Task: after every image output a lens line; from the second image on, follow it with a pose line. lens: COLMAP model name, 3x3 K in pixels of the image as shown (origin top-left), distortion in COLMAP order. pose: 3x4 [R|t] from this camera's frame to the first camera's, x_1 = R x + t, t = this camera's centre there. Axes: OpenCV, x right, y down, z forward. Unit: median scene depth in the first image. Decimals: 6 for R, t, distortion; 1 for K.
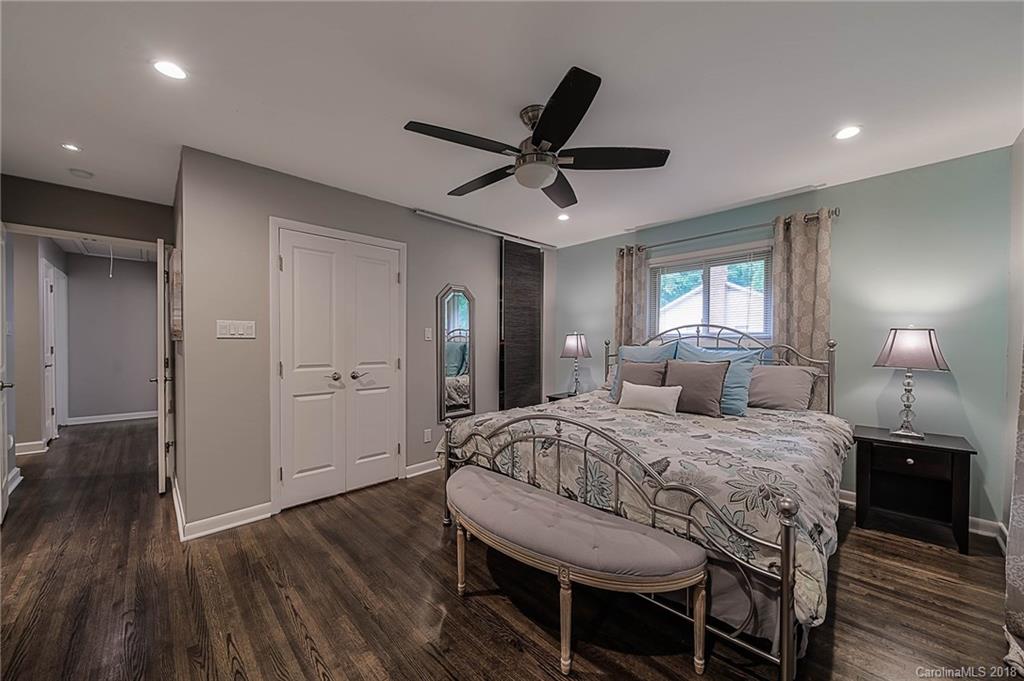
lens RADIAL K [[372.6, 0, 509.2], [0, 372.6, 343.5], [0, 0, 1]] dist [-0.008561, -0.000464]
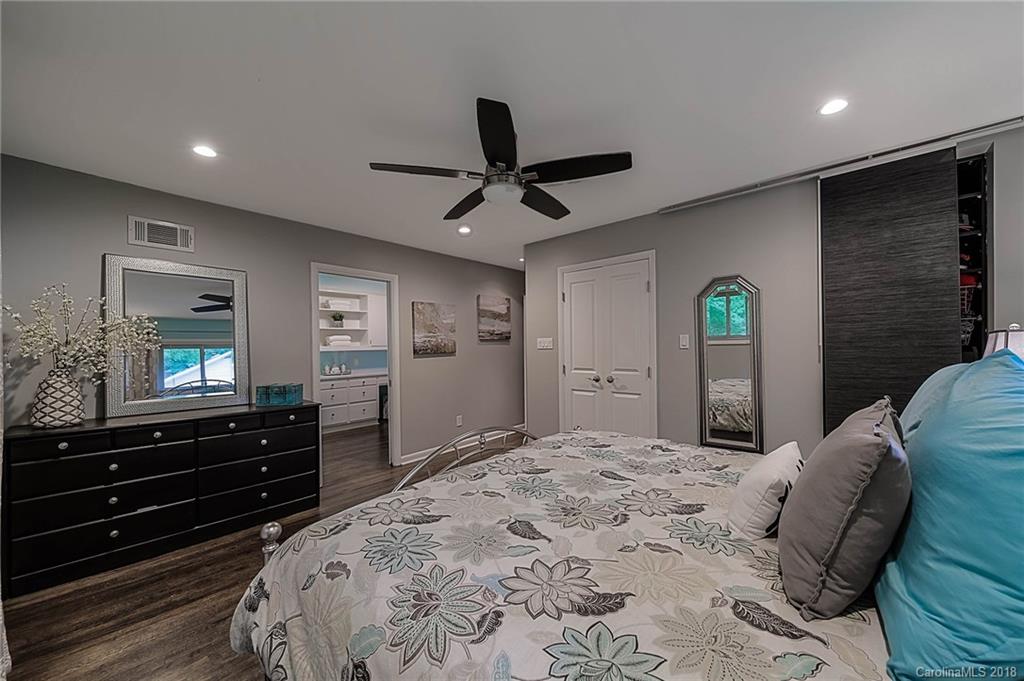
lens RADIAL K [[372.6, 0, 515.5], [0, 372.6, 344.9], [0, 0, 1]] dist [-0.008561, -0.000464]
pose [[0.073871, -0.005362, -0.997253, 0.690135], [0.016342, 0.999858, -0.004165, -0.021590], [0.997134, -0.015989, 0.073948, 0.580151]]
